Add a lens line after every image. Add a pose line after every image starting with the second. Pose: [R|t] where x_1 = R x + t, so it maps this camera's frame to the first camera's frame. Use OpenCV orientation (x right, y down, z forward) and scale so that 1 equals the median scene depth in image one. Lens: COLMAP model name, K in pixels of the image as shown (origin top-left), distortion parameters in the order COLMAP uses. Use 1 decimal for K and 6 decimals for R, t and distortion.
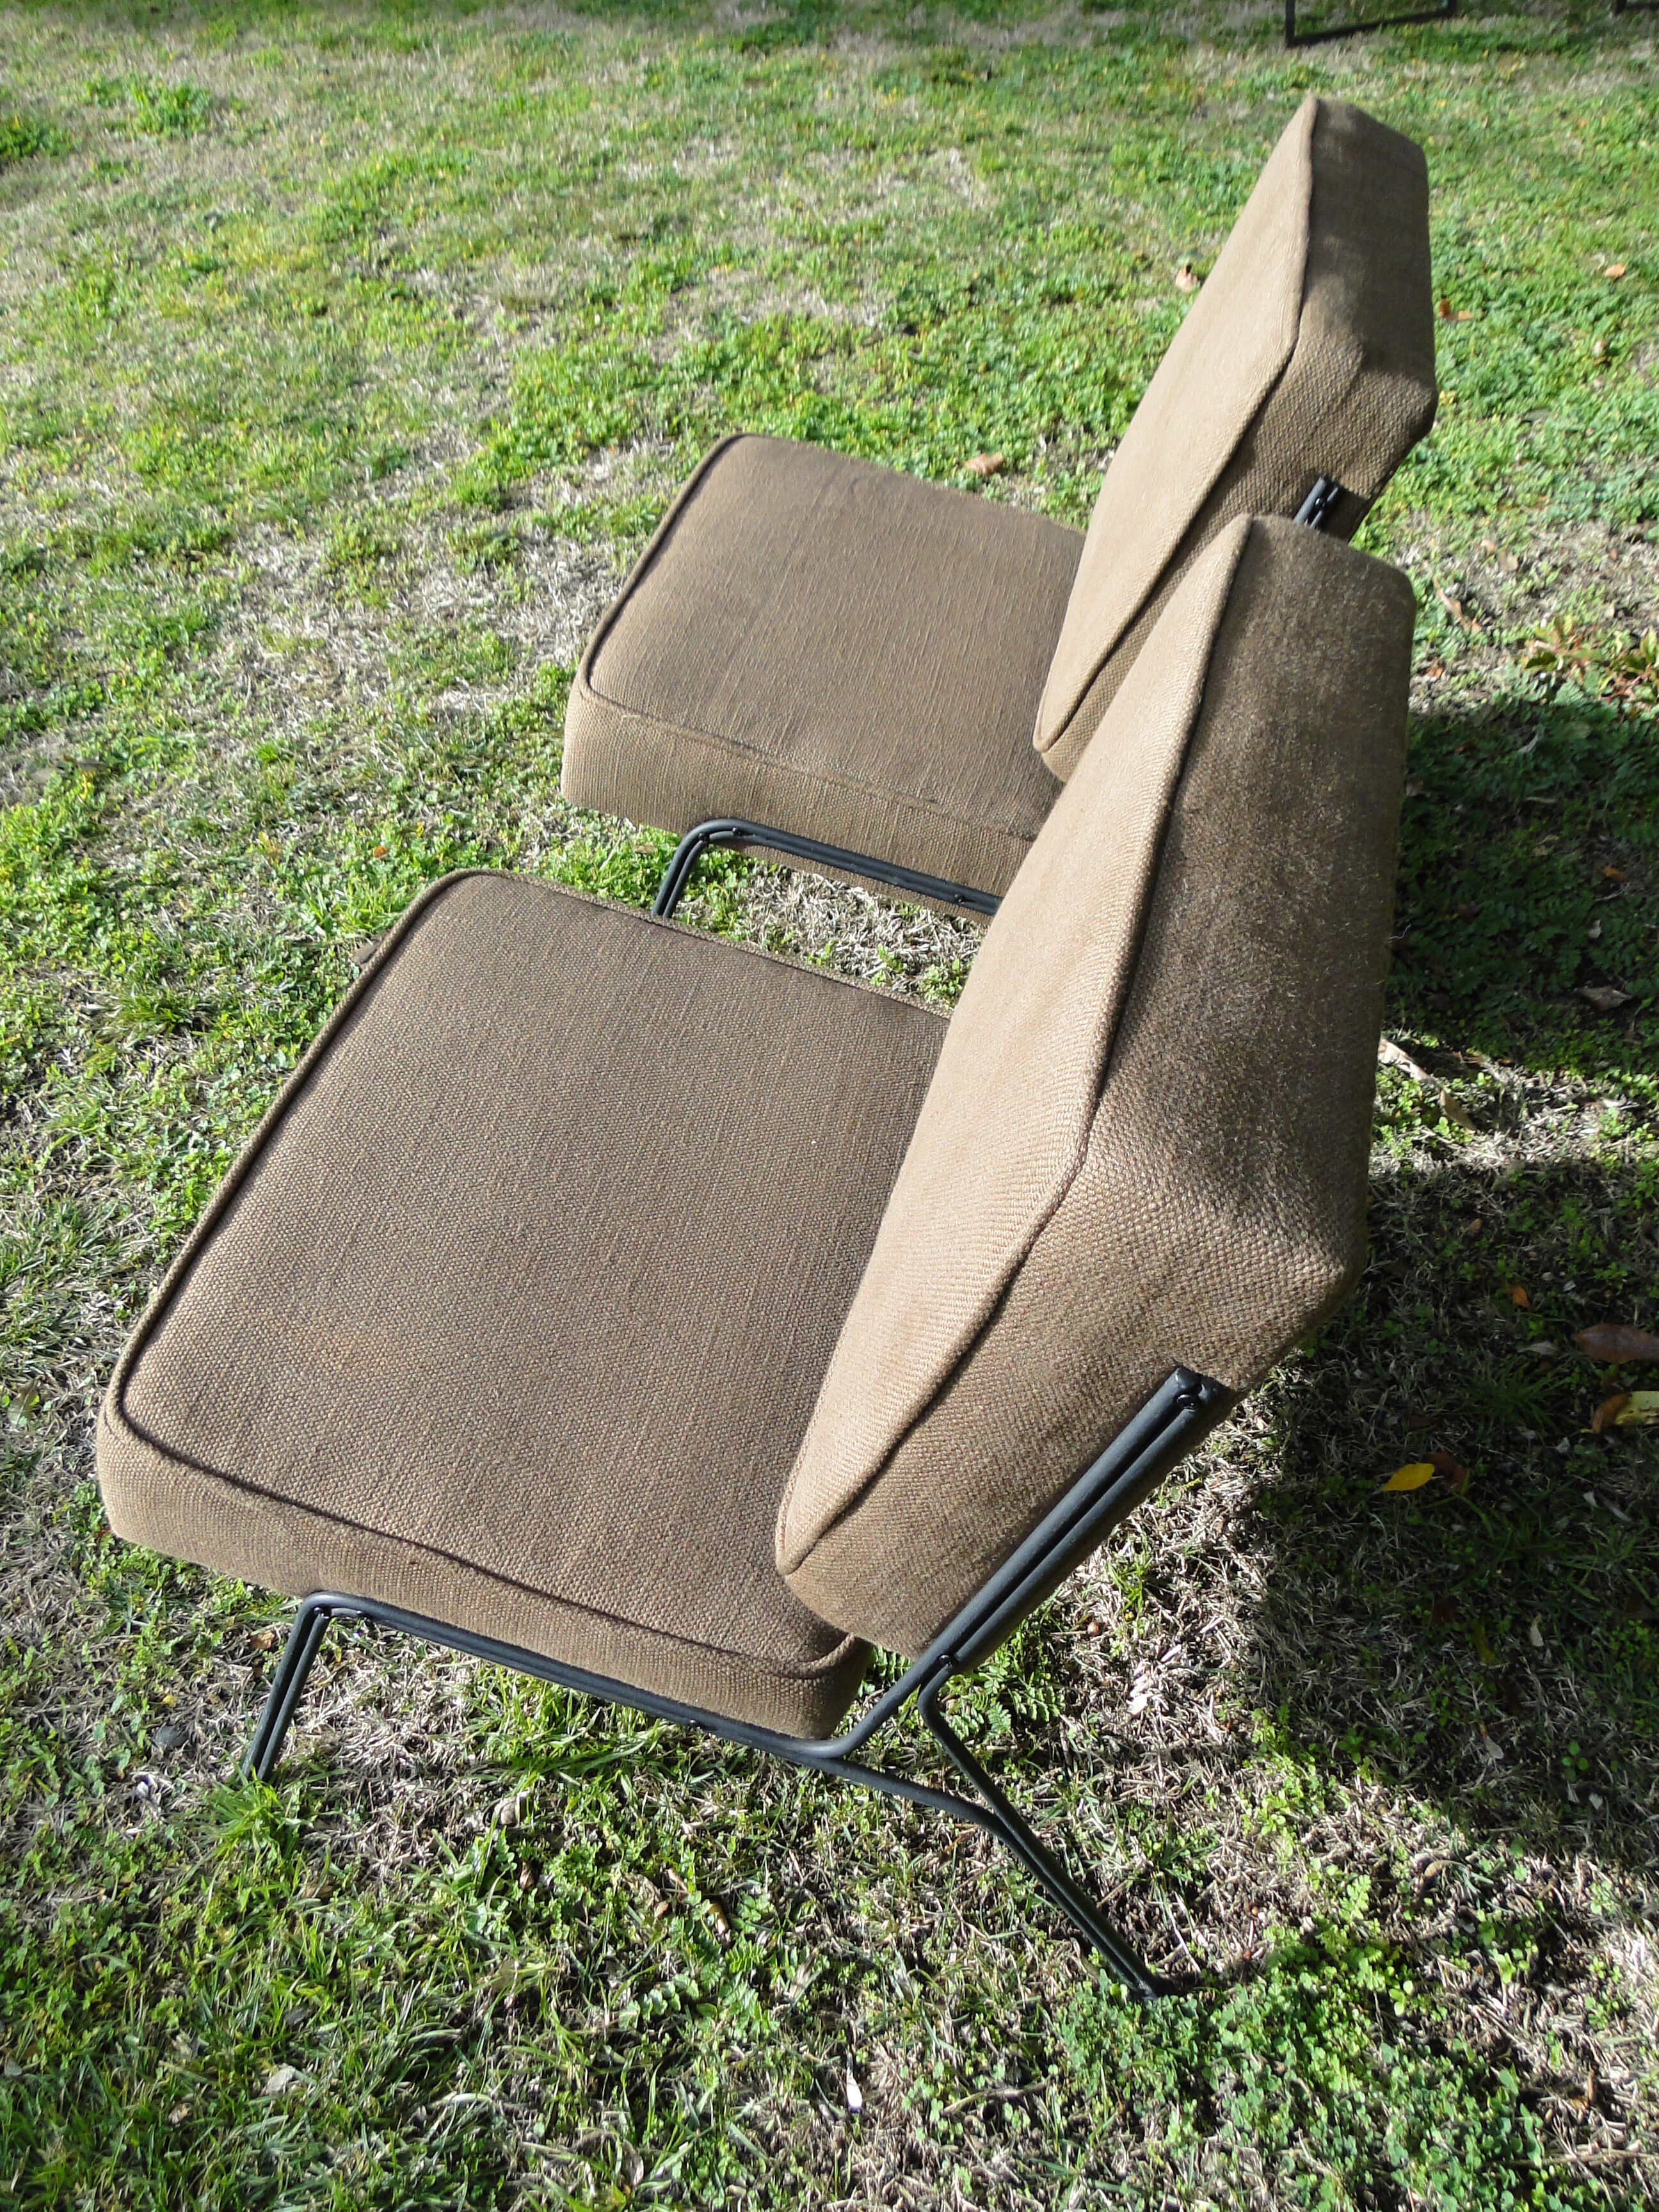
lens RADIAL K [[1829.4, 0, 830.3], [0, 1829.4, 1109.8], [0, 0, 1]] dist [0.011533, -0.022932]
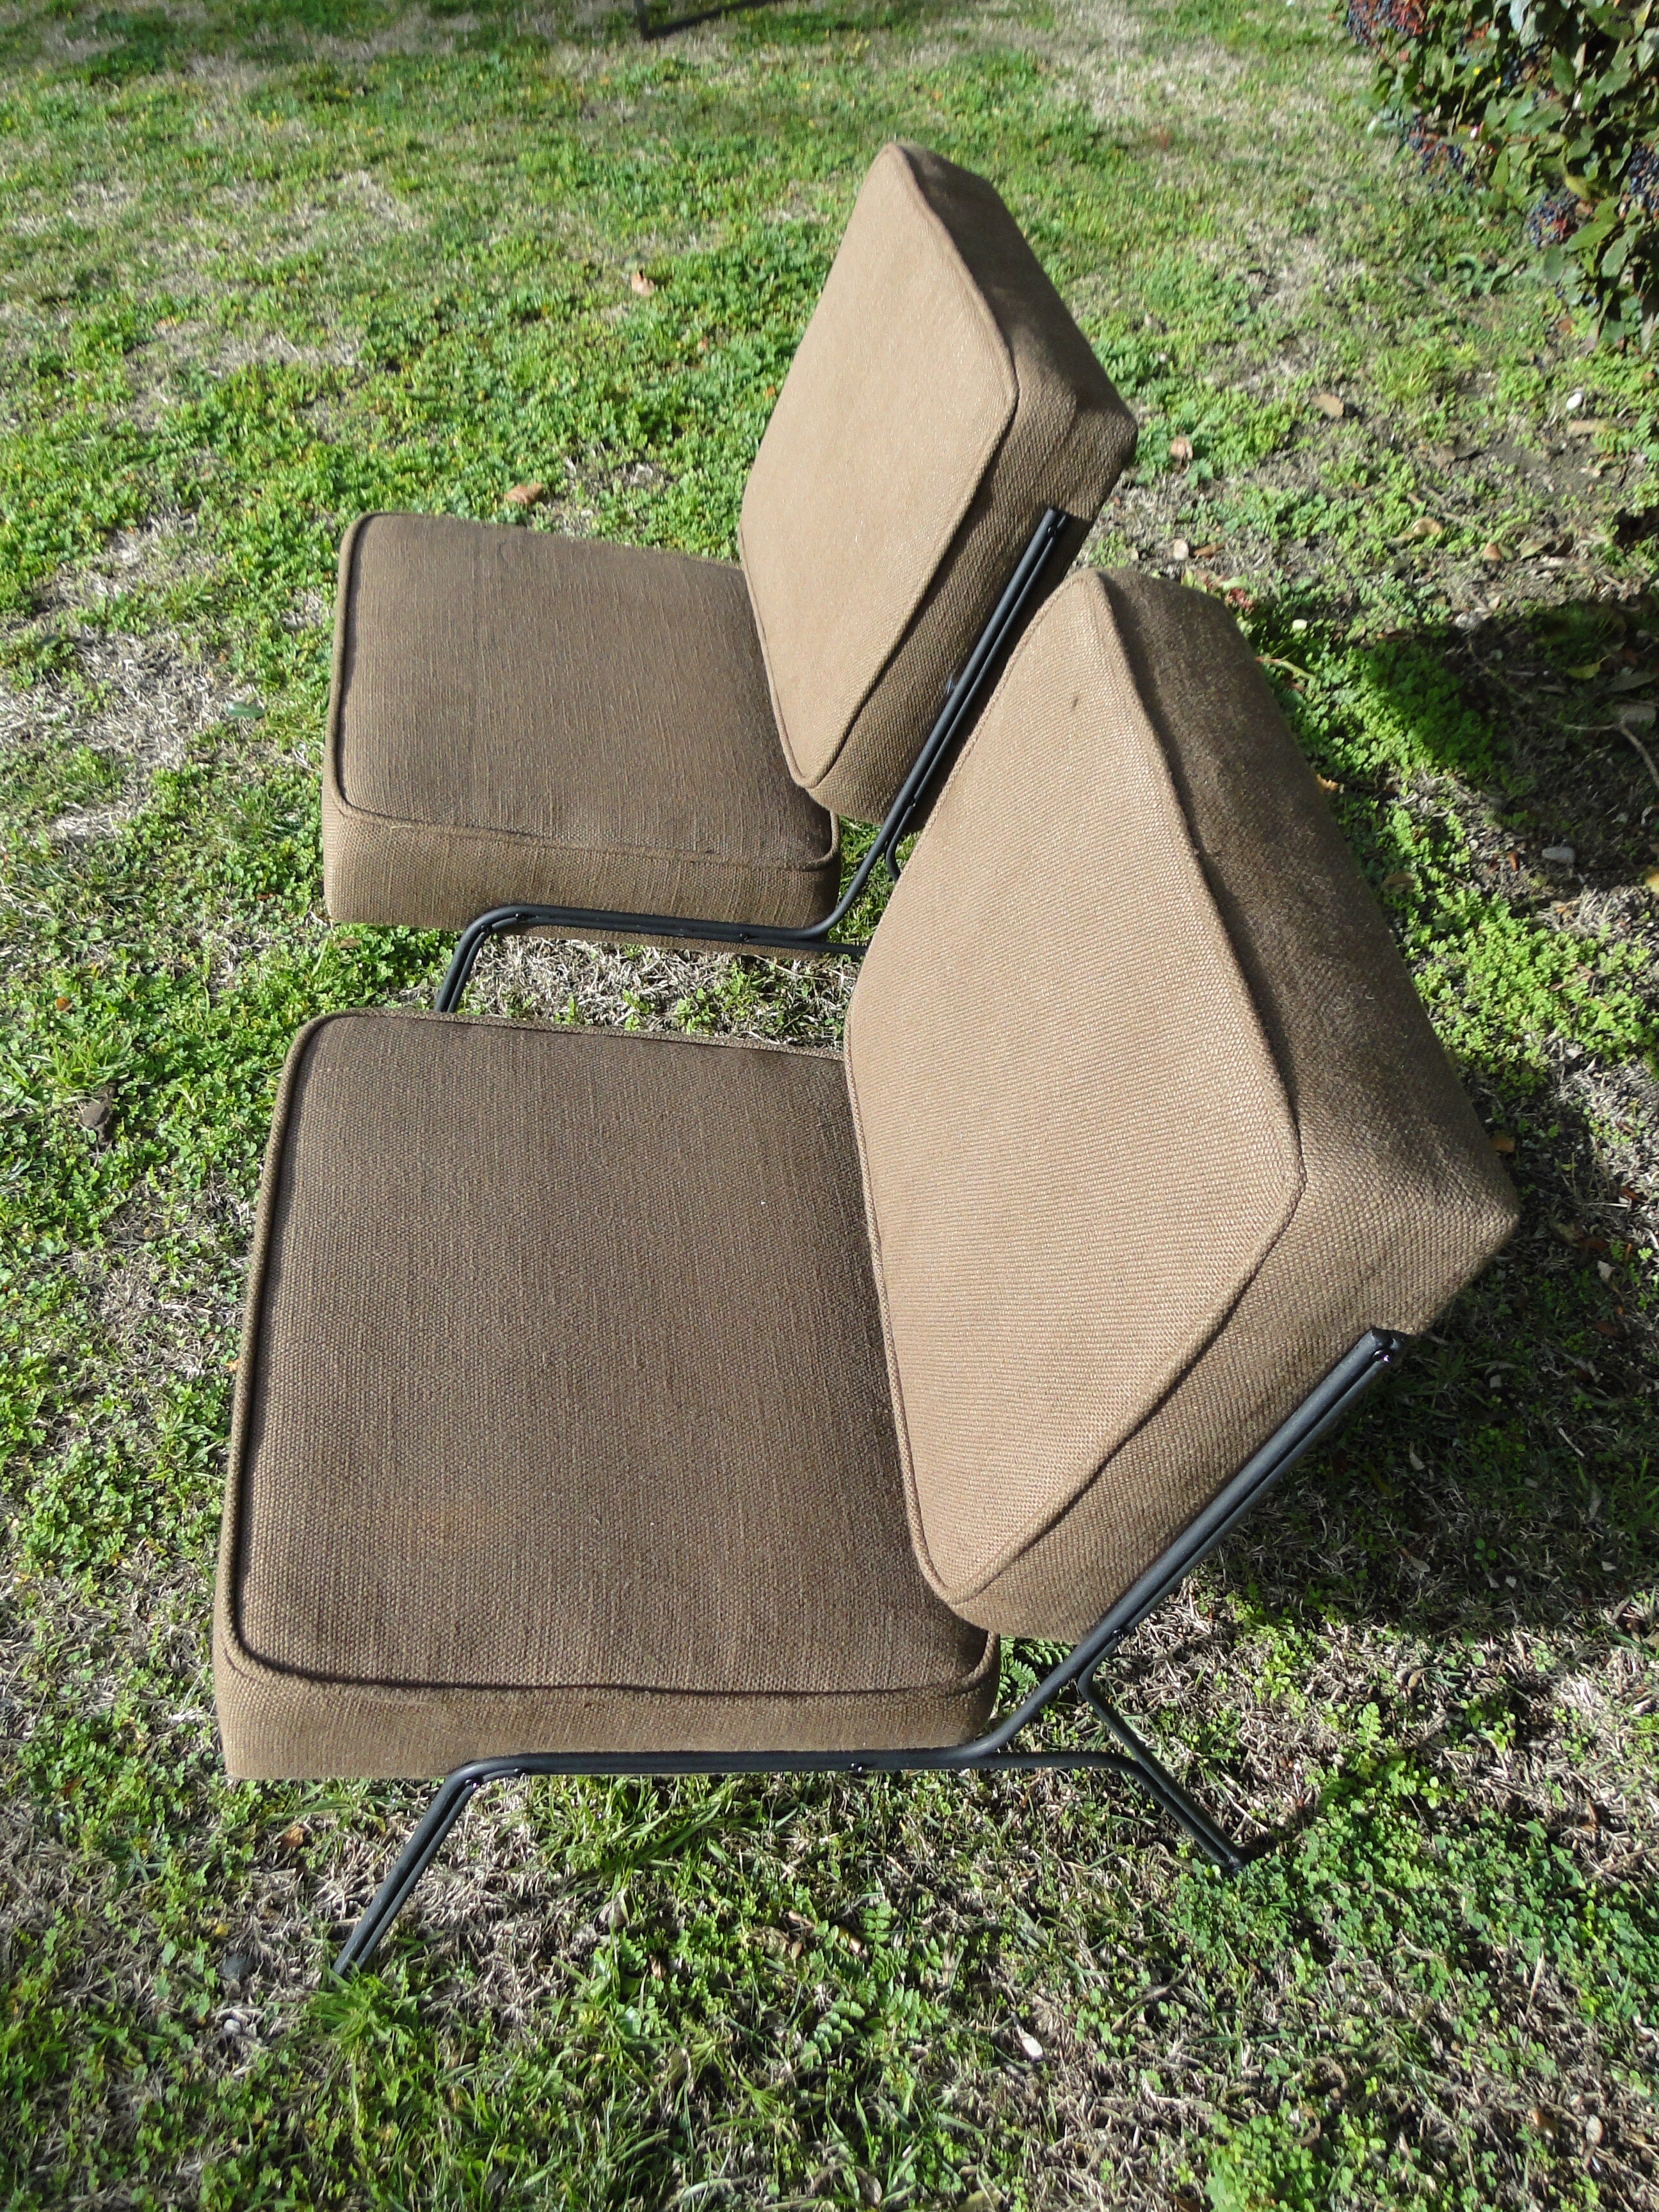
lens RADIAL K [[1829.4, 0, 827.4], [0, 1829.4, 1100.6], [0, 0, 1]] dist [0.011533, -0.022932]
pose [[0.932516, -0.228330, 0.279785, -0.242919], [0.224304, 0.973396, 0.046781, -0.076418], [-0.283023, 0.019133, 0.958922, -0.016969]]
